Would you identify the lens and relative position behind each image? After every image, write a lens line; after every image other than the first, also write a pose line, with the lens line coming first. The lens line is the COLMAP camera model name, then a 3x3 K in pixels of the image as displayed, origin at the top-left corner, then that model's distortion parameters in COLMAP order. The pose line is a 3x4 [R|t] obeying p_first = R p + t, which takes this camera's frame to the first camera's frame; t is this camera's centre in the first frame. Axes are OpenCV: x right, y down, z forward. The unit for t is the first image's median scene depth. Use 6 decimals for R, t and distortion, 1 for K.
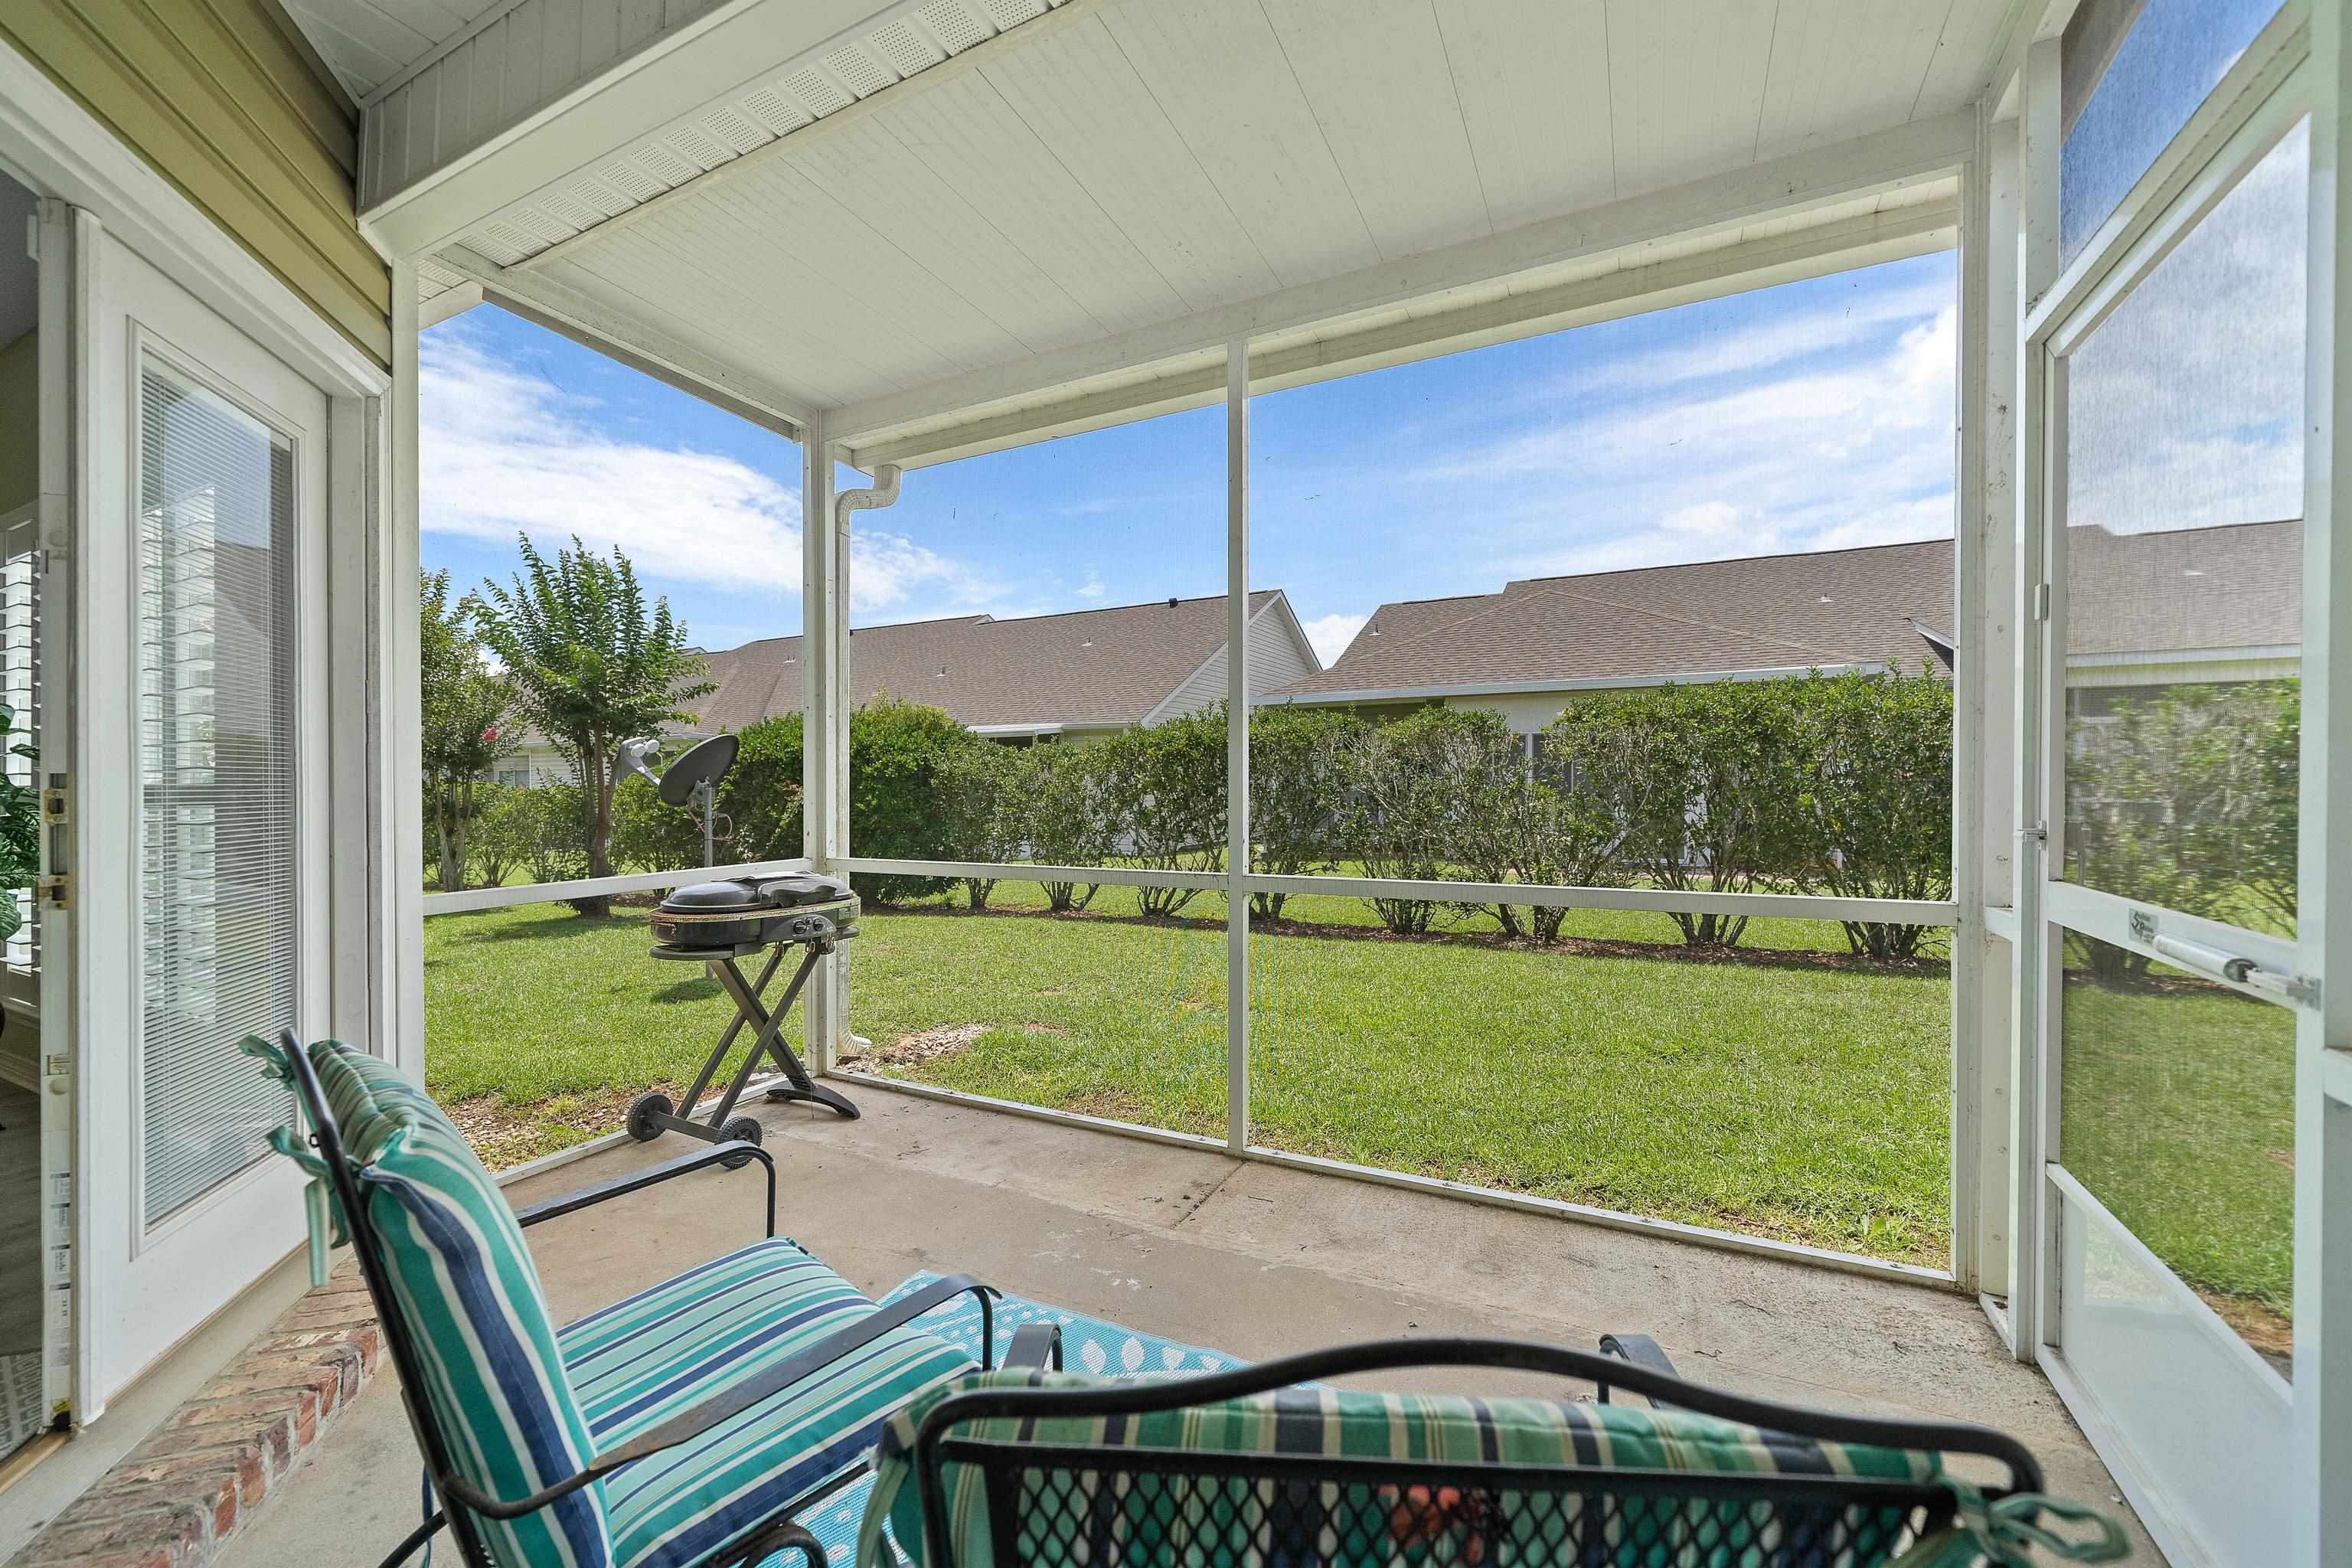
lens RADIAL K [[938.6, 0, 1176.0], [0, 938.6, 784.0], [0, 0, 1]] dist [-0.002124, -0.000166]
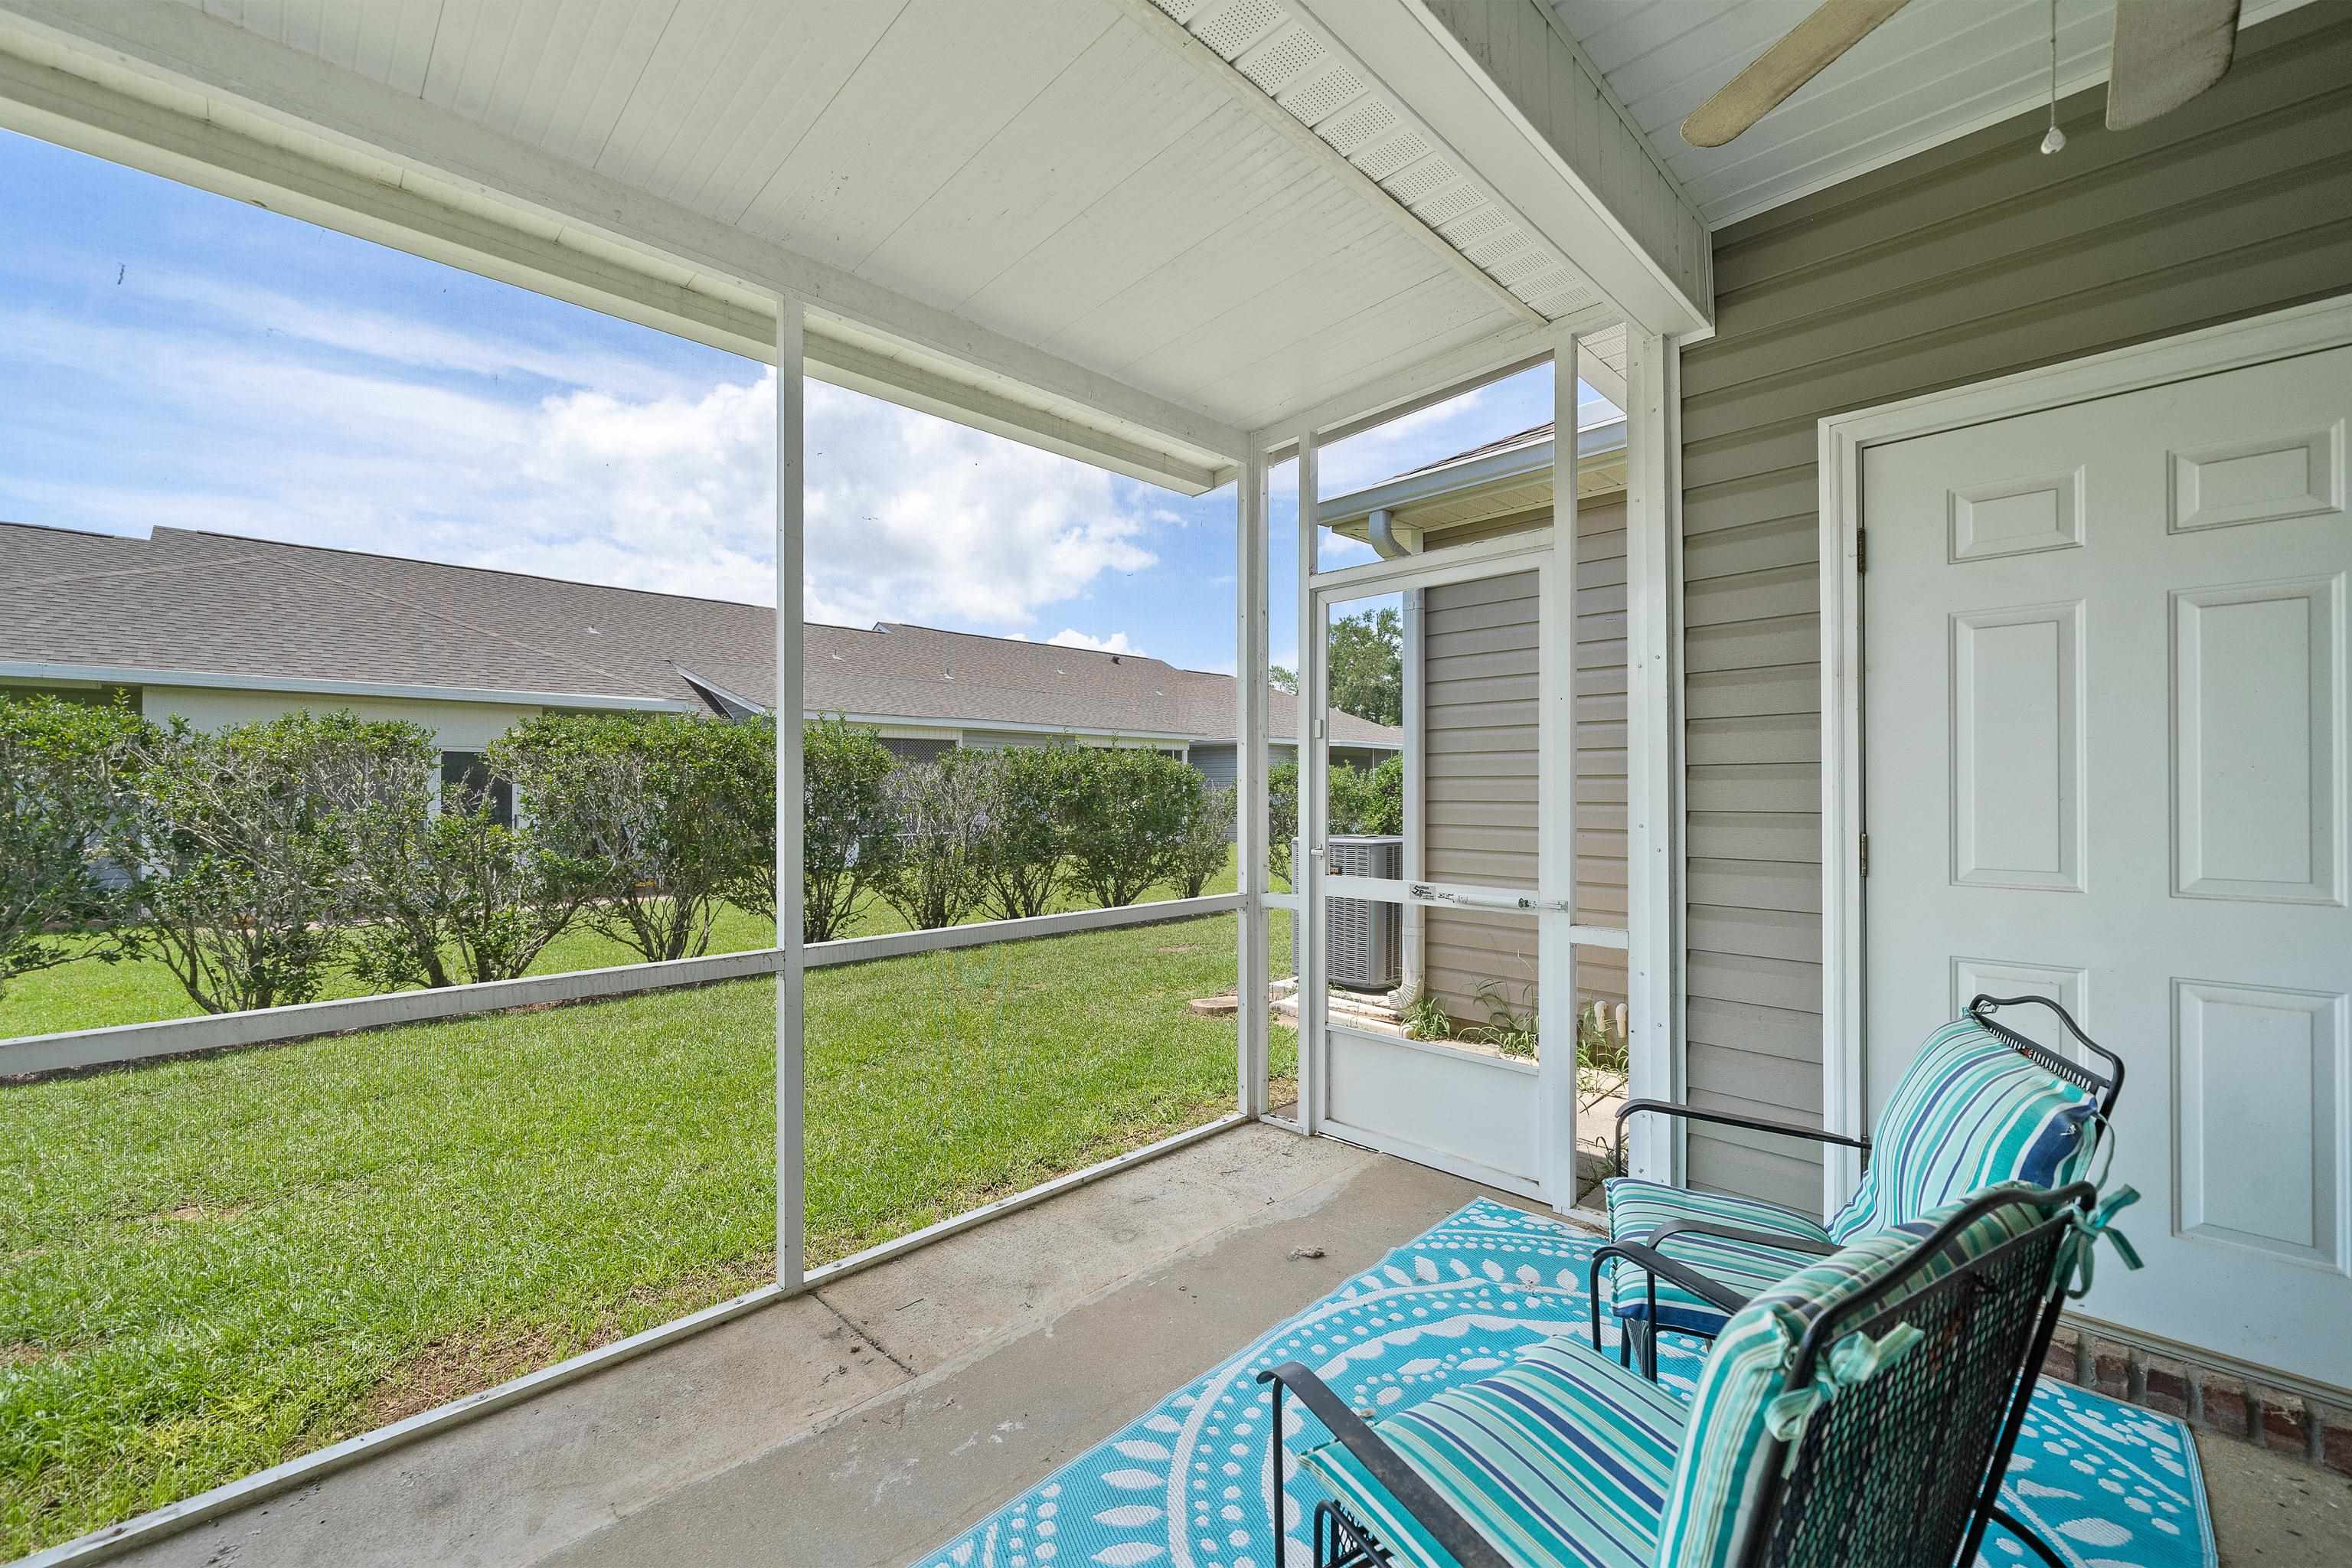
lens RADIAL K [[938.6, 0, 1176.0], [0, 938.6, 784.0], [0, 0, 1]] dist [-0.002124, -0.000166]
pose [[0.309531, 0.015443, 0.950764, -0.635831], [0.005096, 0.999827, -0.017899, -0.030992], [-0.950876, 0.010385, 0.309399, 0.445159]]
